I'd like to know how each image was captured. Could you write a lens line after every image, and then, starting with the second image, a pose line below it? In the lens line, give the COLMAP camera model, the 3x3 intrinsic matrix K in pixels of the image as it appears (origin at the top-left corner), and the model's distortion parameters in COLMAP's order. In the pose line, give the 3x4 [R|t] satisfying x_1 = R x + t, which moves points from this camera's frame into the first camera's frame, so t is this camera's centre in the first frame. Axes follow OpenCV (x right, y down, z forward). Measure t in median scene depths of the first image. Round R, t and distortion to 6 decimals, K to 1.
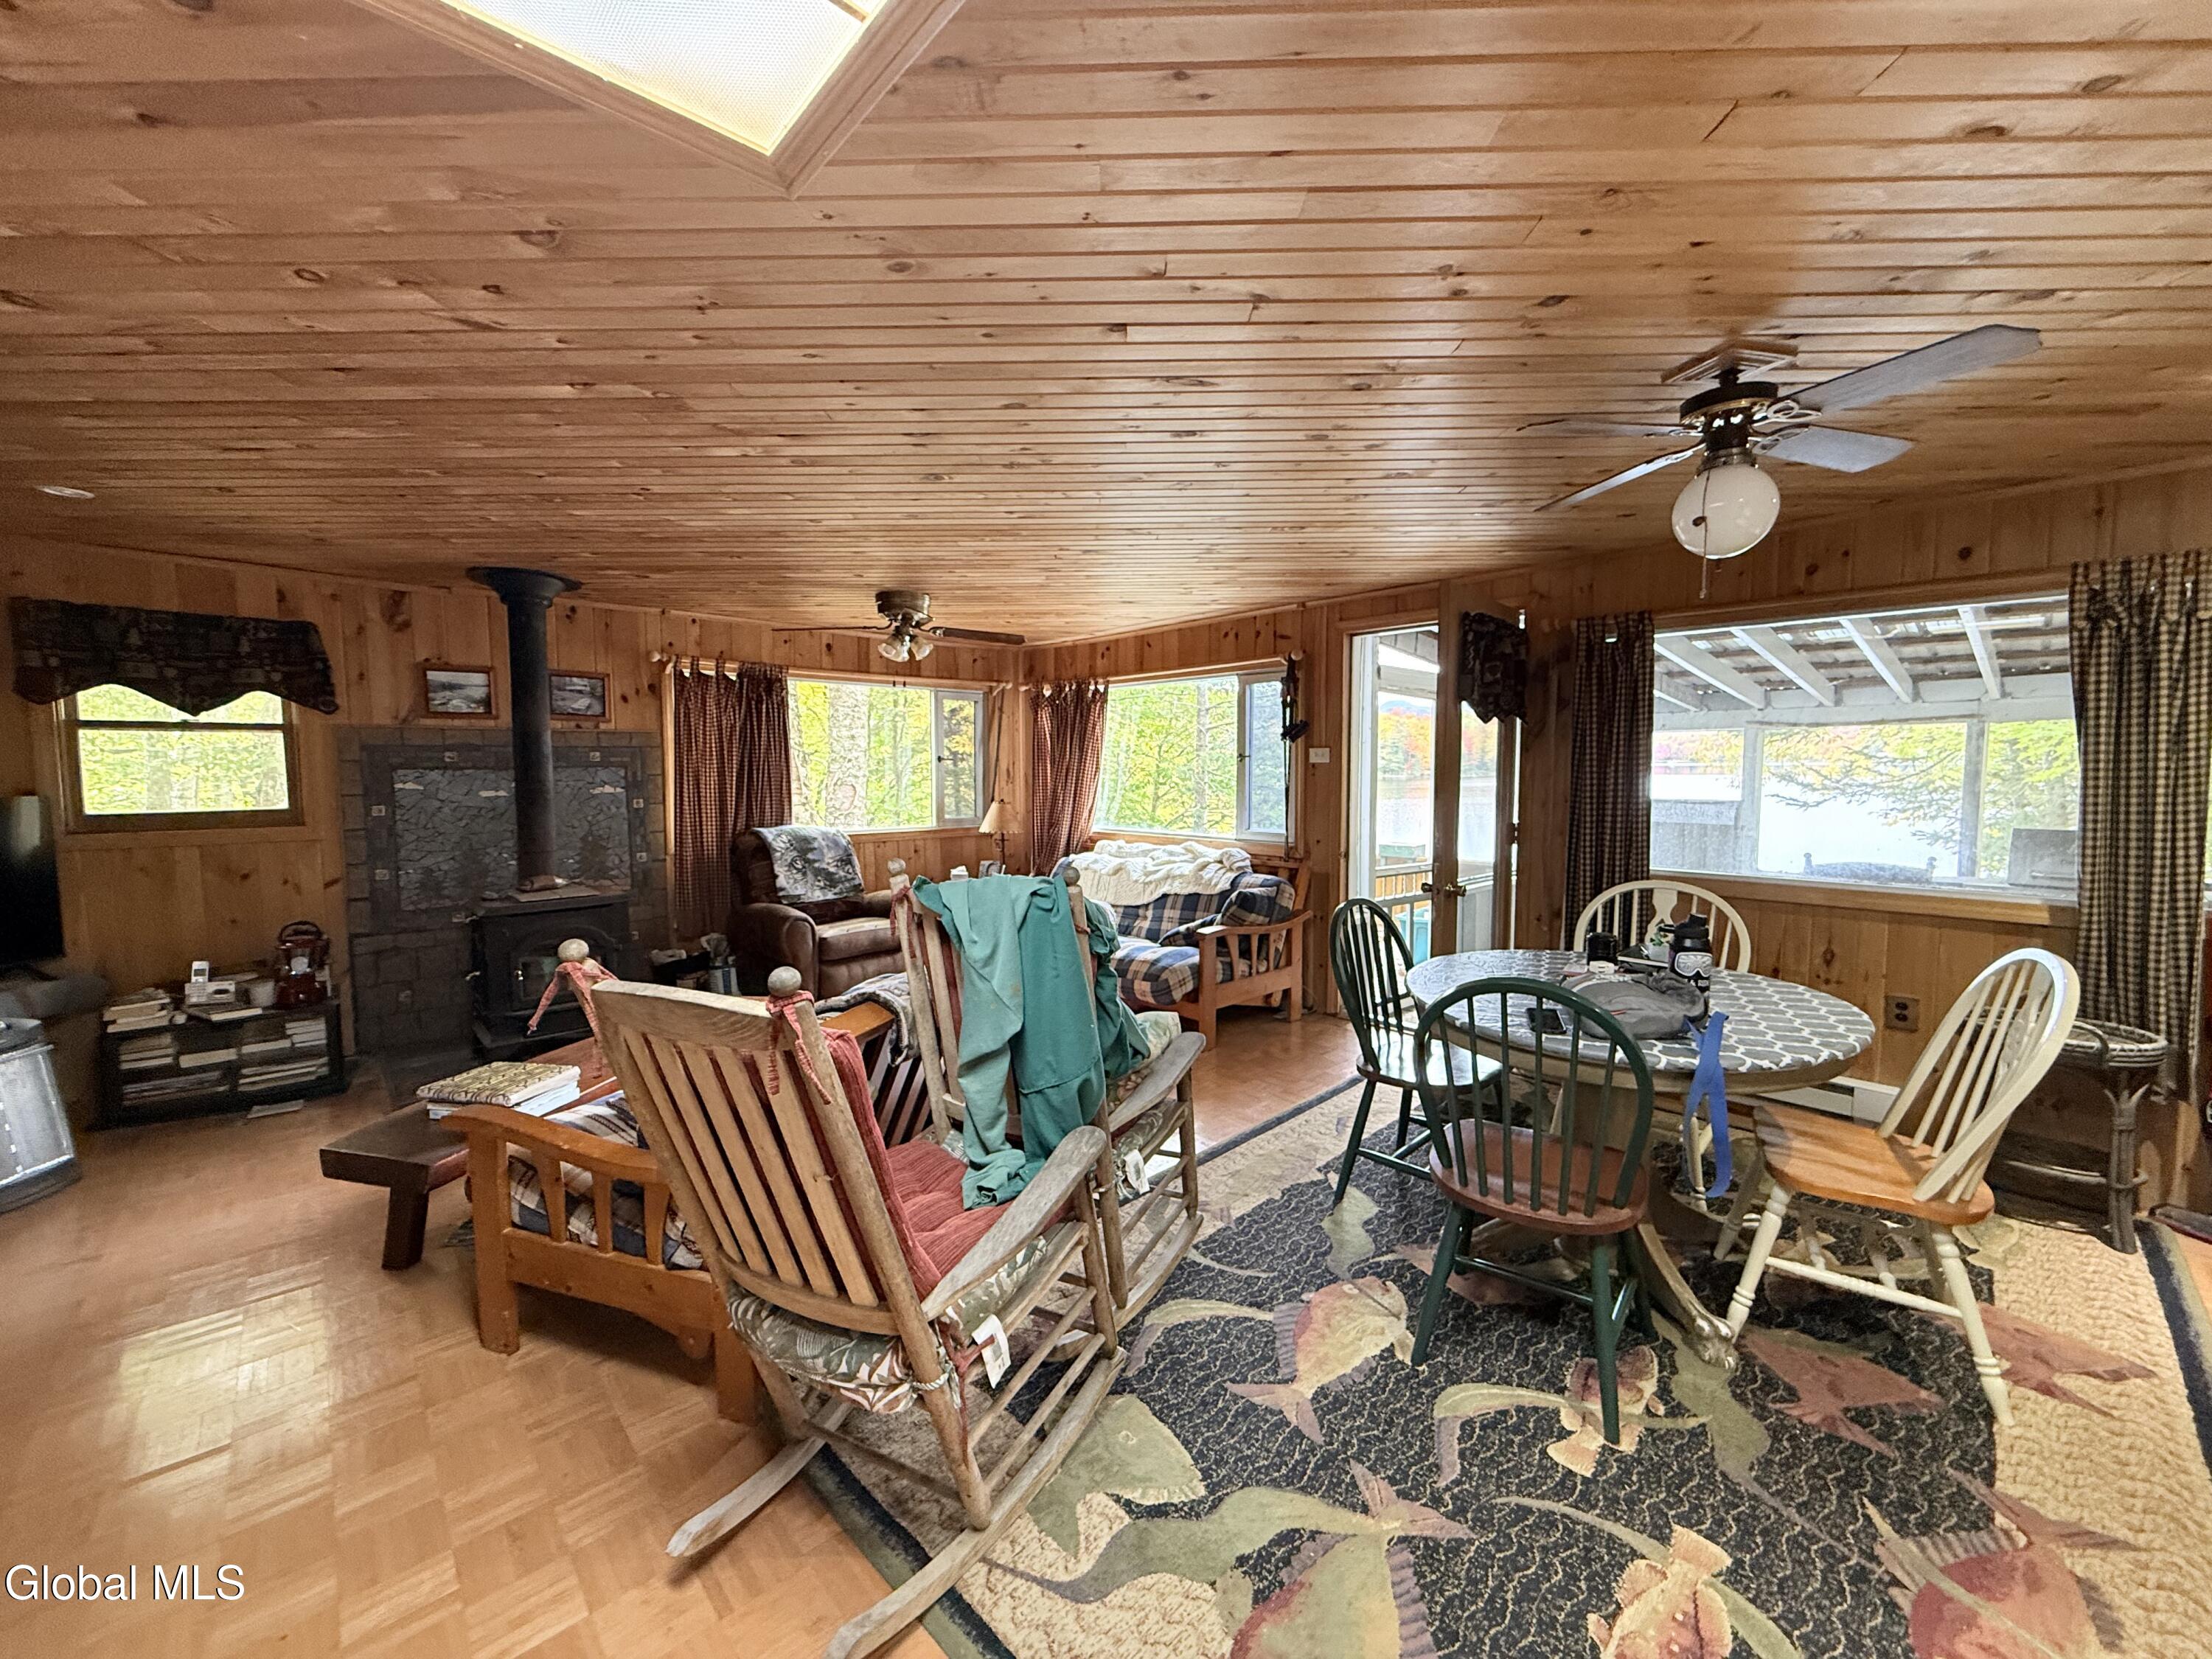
lens RADIAL K [[883.6, 0, 1097.0], [0, 883.6, 830.8], [0, 0, 1]] dist [0.000934, 0.000577]
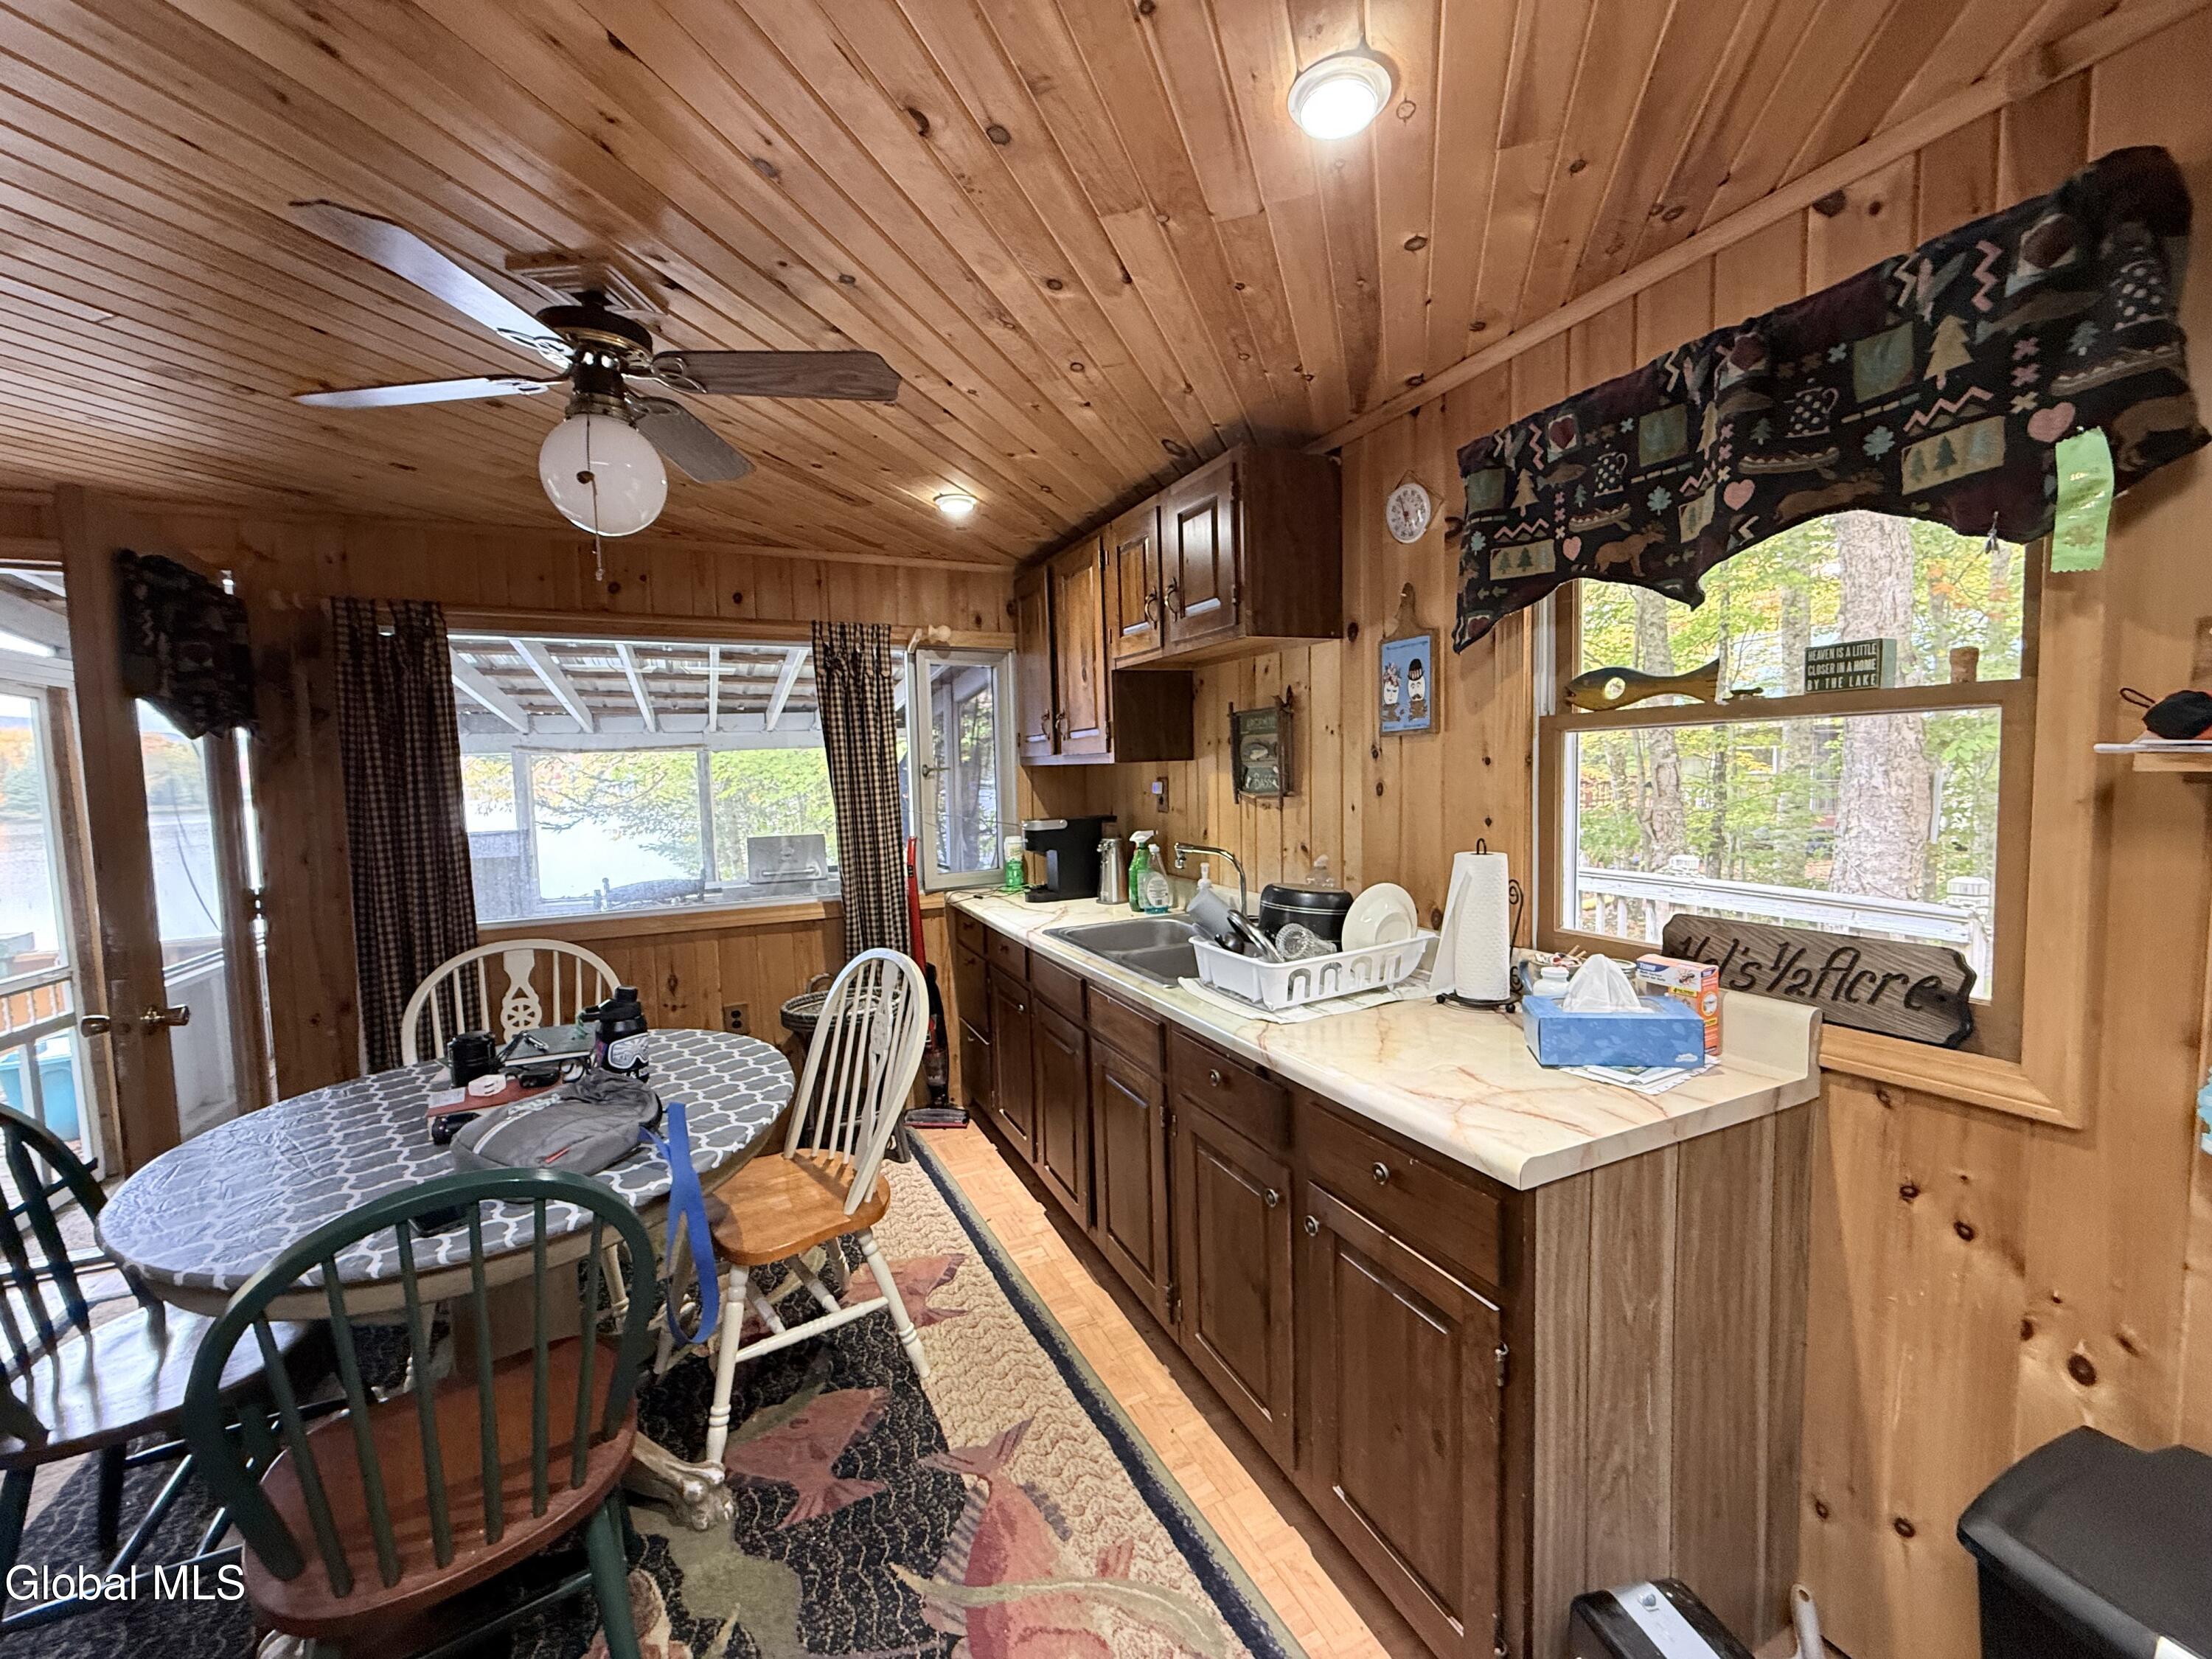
lens RADIAL K [[883.6, 0, 1111.7], [0, 883.6, 830.0], [0, 0, 1]] dist [0.000934, 0.000577]
pose [[0.307528, -0.068775, 0.949050, 0.069861], [0.096561, 0.994491, 0.040778, -0.031978], [-0.946627, 0.079101, 0.312475, 0.307772]]
